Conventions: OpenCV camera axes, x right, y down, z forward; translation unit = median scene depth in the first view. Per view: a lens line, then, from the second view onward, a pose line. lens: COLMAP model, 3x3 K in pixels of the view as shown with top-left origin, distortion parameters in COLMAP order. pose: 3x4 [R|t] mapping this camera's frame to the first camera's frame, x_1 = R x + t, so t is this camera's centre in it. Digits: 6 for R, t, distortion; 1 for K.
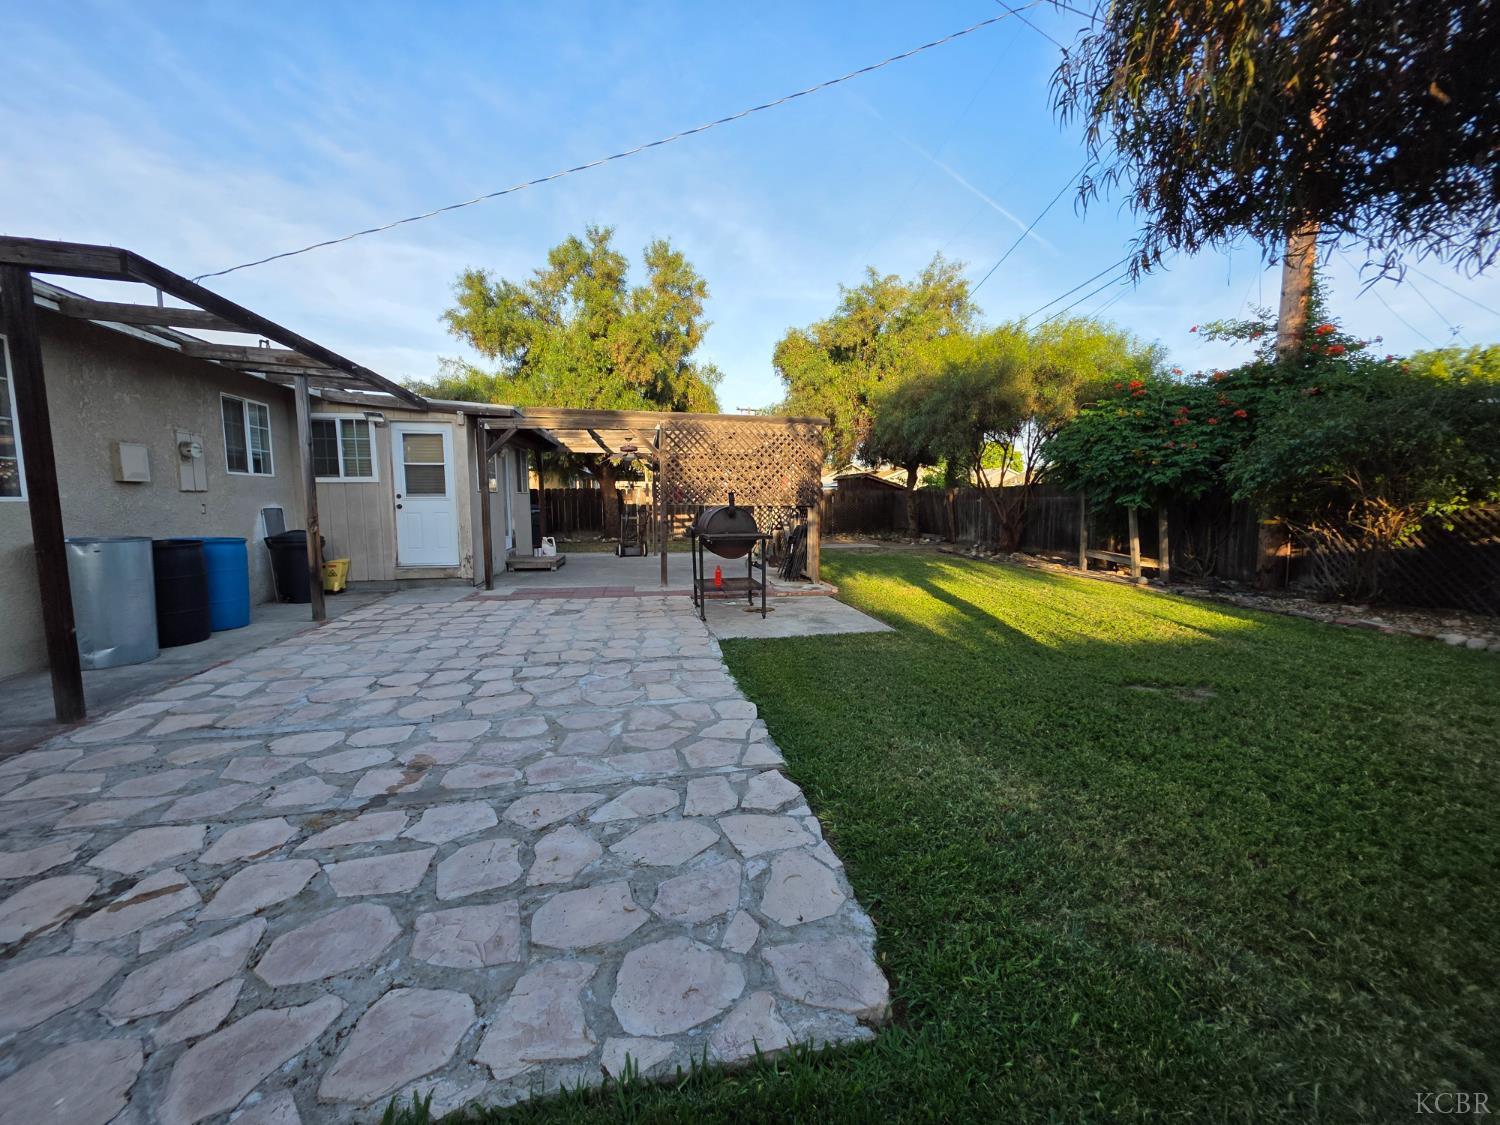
lens RADIAL K [[607.0, 0, 762.8], [0, 607.0, 562.6], [0, 0, 1]] dist [0.000974, 0.000049]
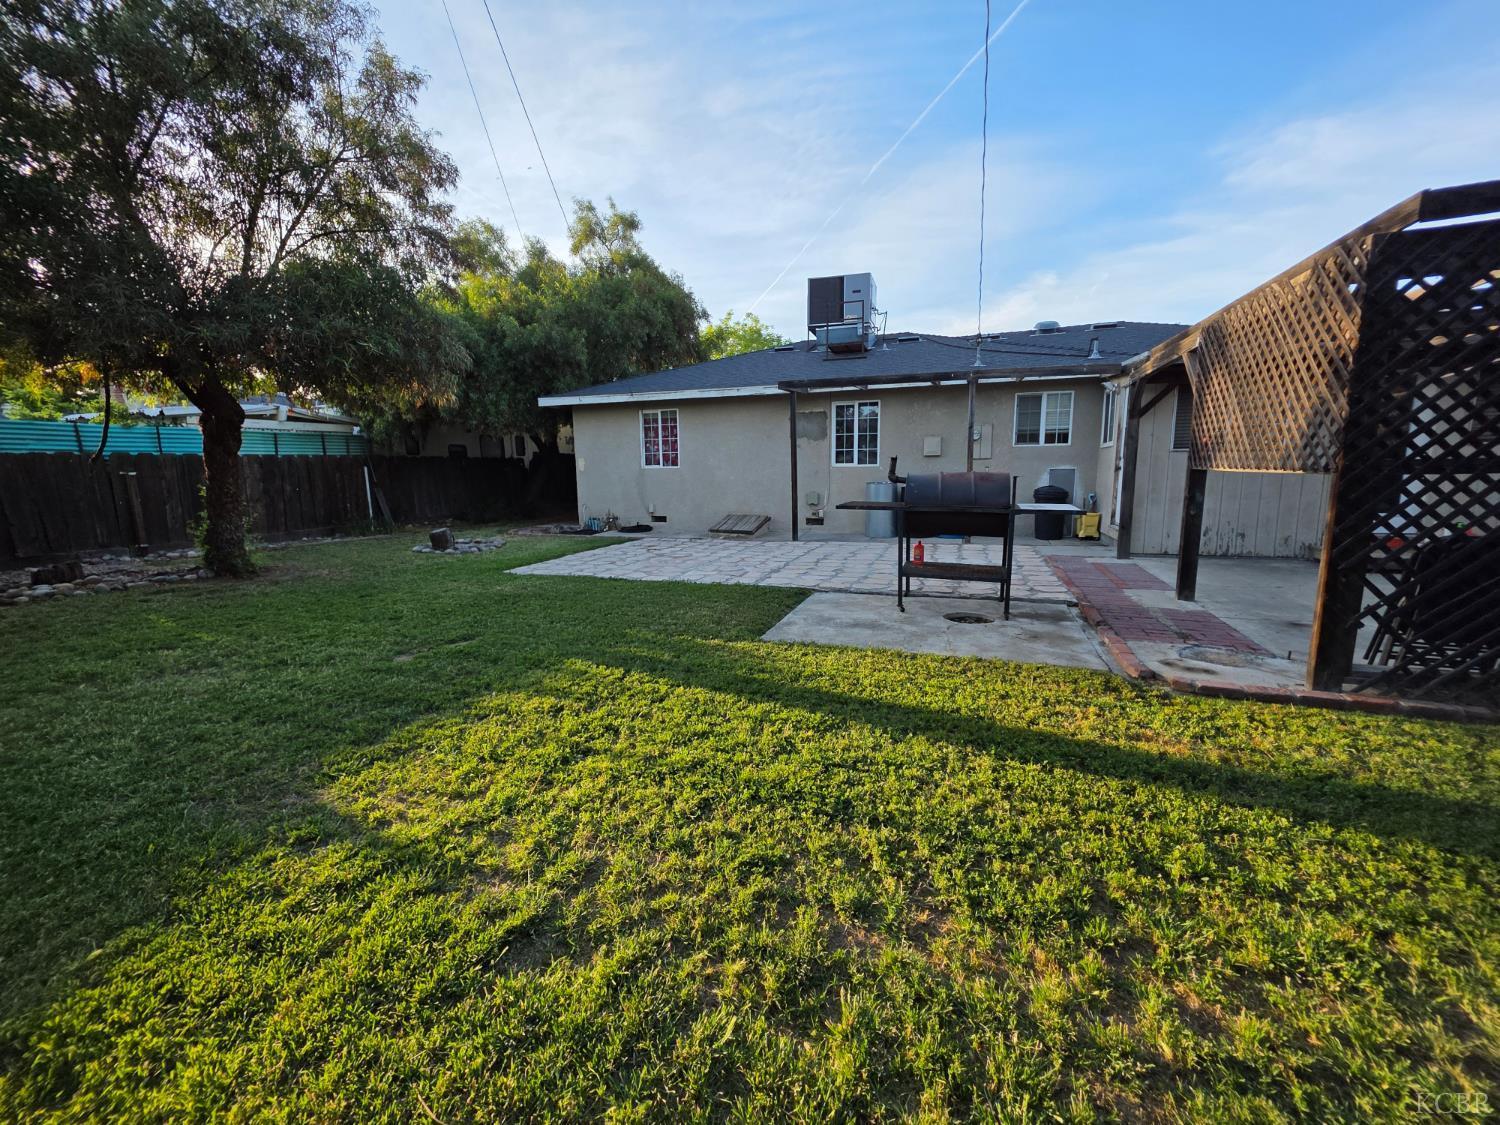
lens RADIAL K [[605.0, 0, 760.9], [0, 605.0, 559.8], [0, 0, 1]] dist [0.000629, 0.000103]
pose [[-0.514206, 0.138172, -0.846464, 0.505047], [-0.072148, 0.976471, 0.203221, -0.082888], [0.854627, 0.165568, -0.492139, 0.793447]]
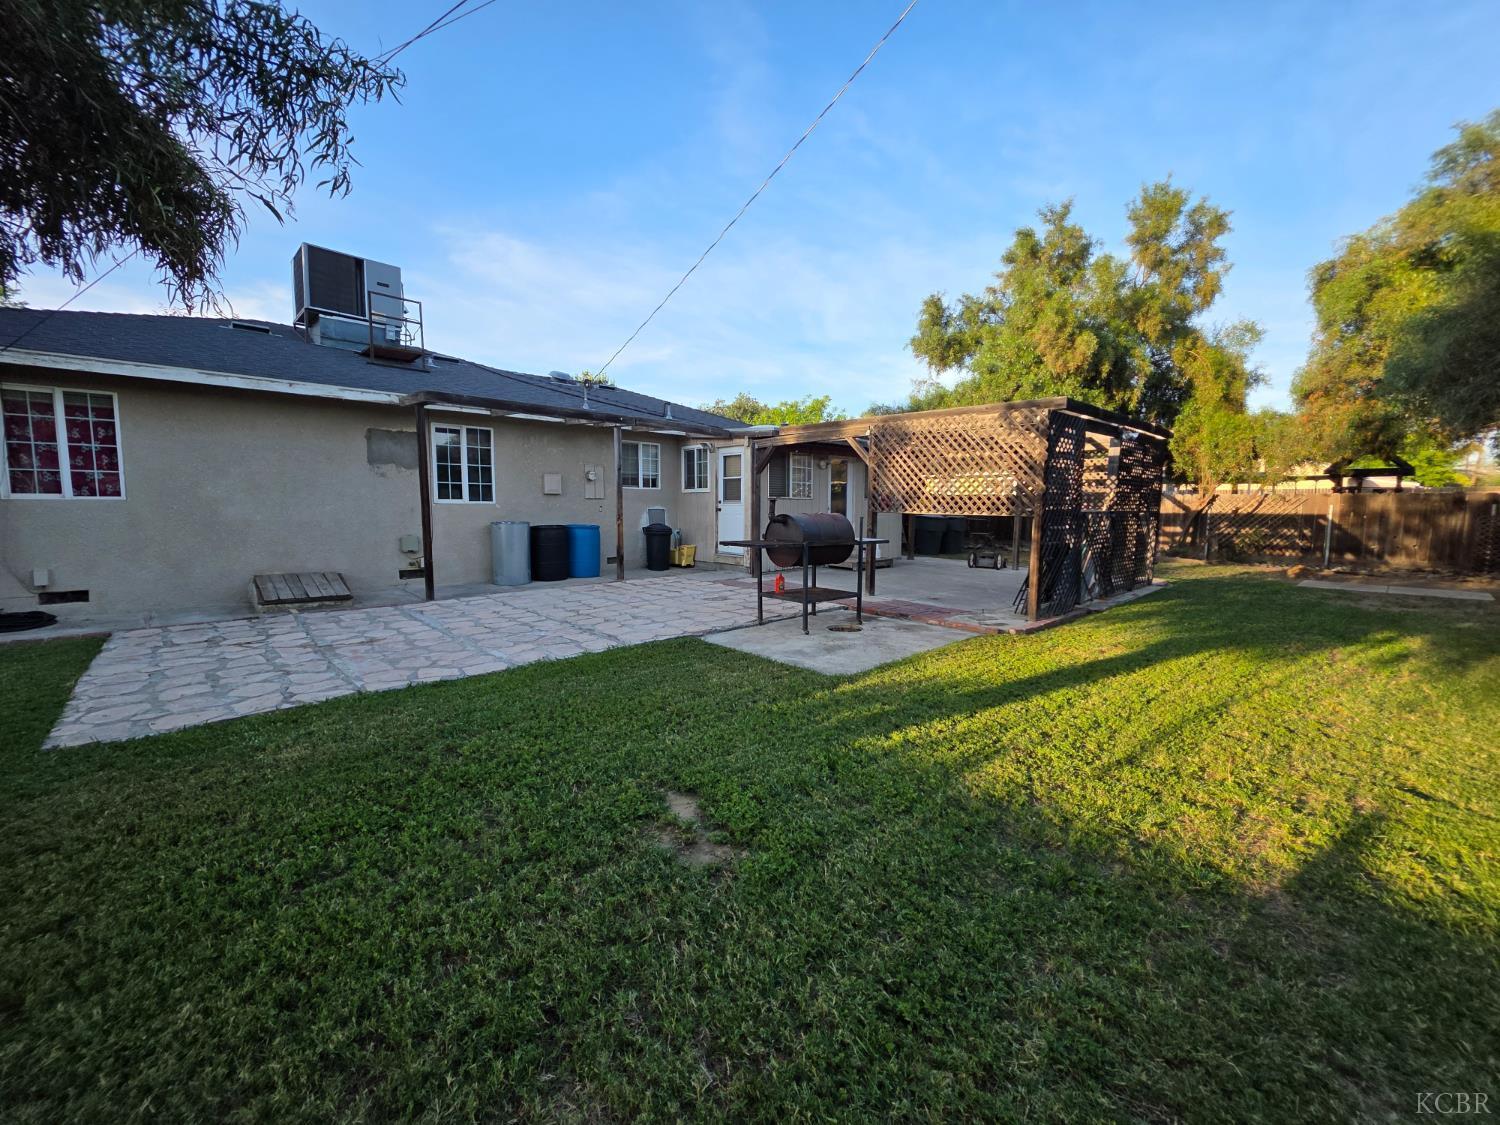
lens RADIAL K [[605.0, 0, 760.9], [0, 605.0, 559.8], [0, 0, 1]] dist [0.000629, 0.000103]
pose [[0.528057, 0.084816, -0.844963, 0.478934], [-0.095441, 0.994623, 0.040193, -0.034334], [0.843829, 0.059420, 0.533313, 0.283285]]
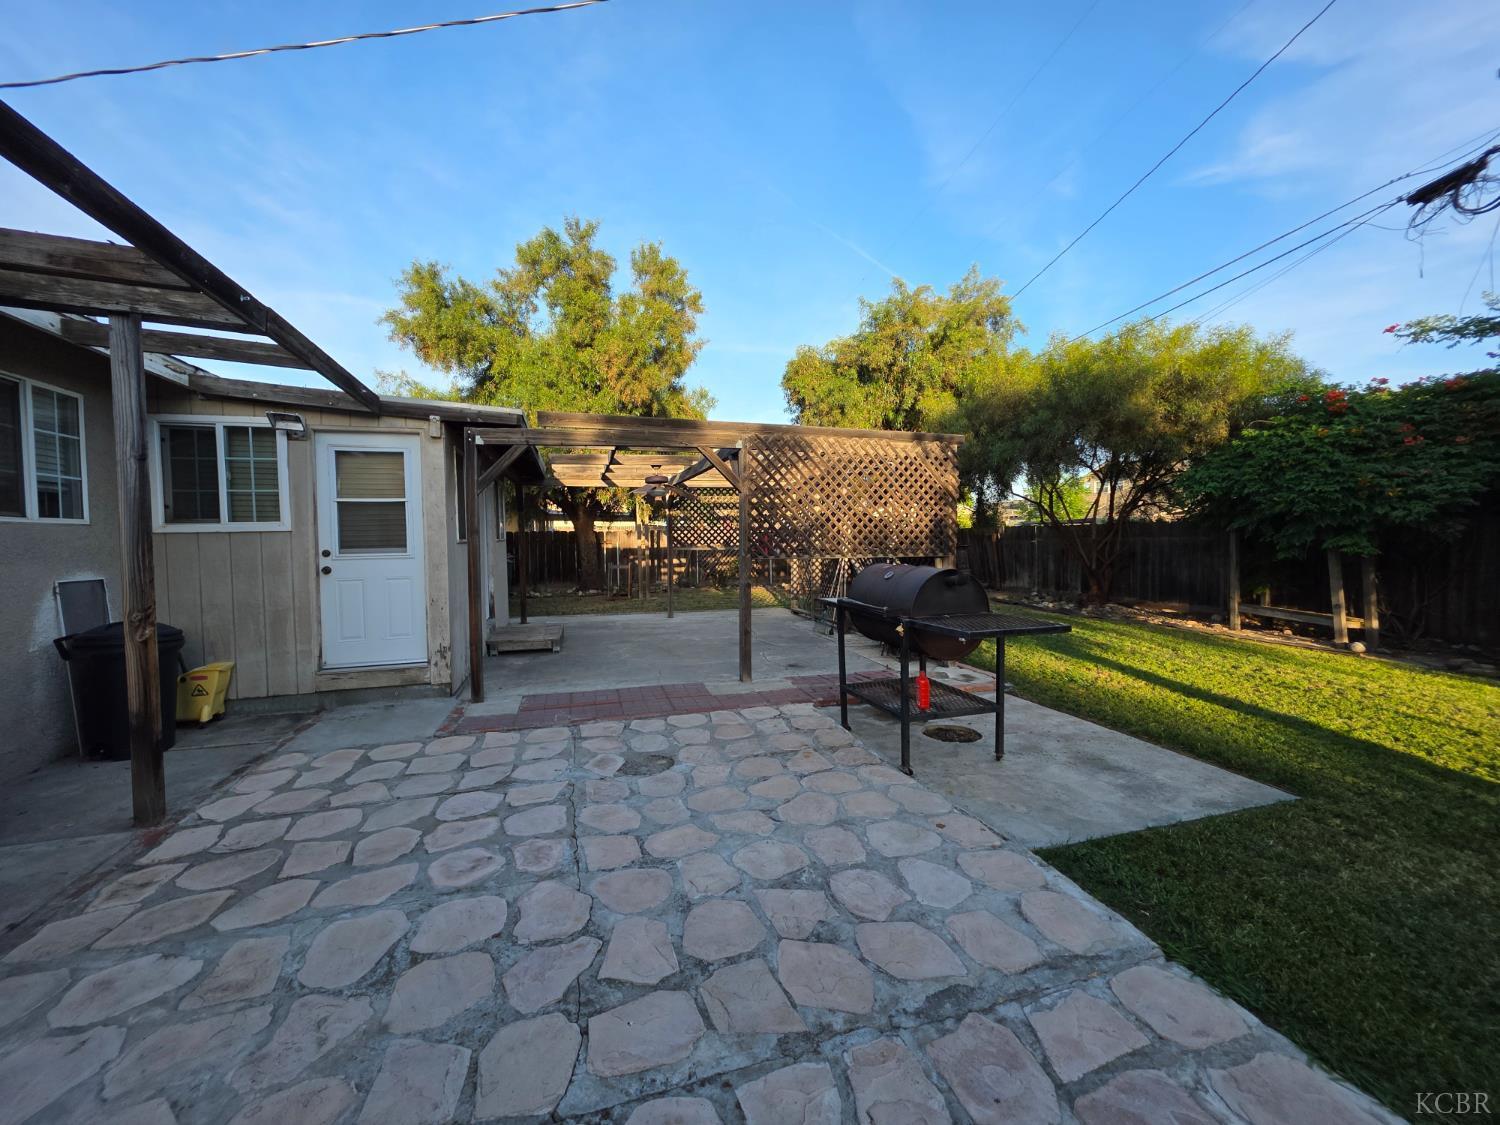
lens RADIAL K [[605.0, 0, 760.9], [0, 605.0, 559.8], [0, 0, 1]] dist [0.000629, 0.000103]
pose [[0.994911, -0.014568, 0.099698, -0.179555], [0.021075, 0.997694, -0.064522, -0.043055], [-0.098528, 0.066295, 0.992924, 0.282100]]
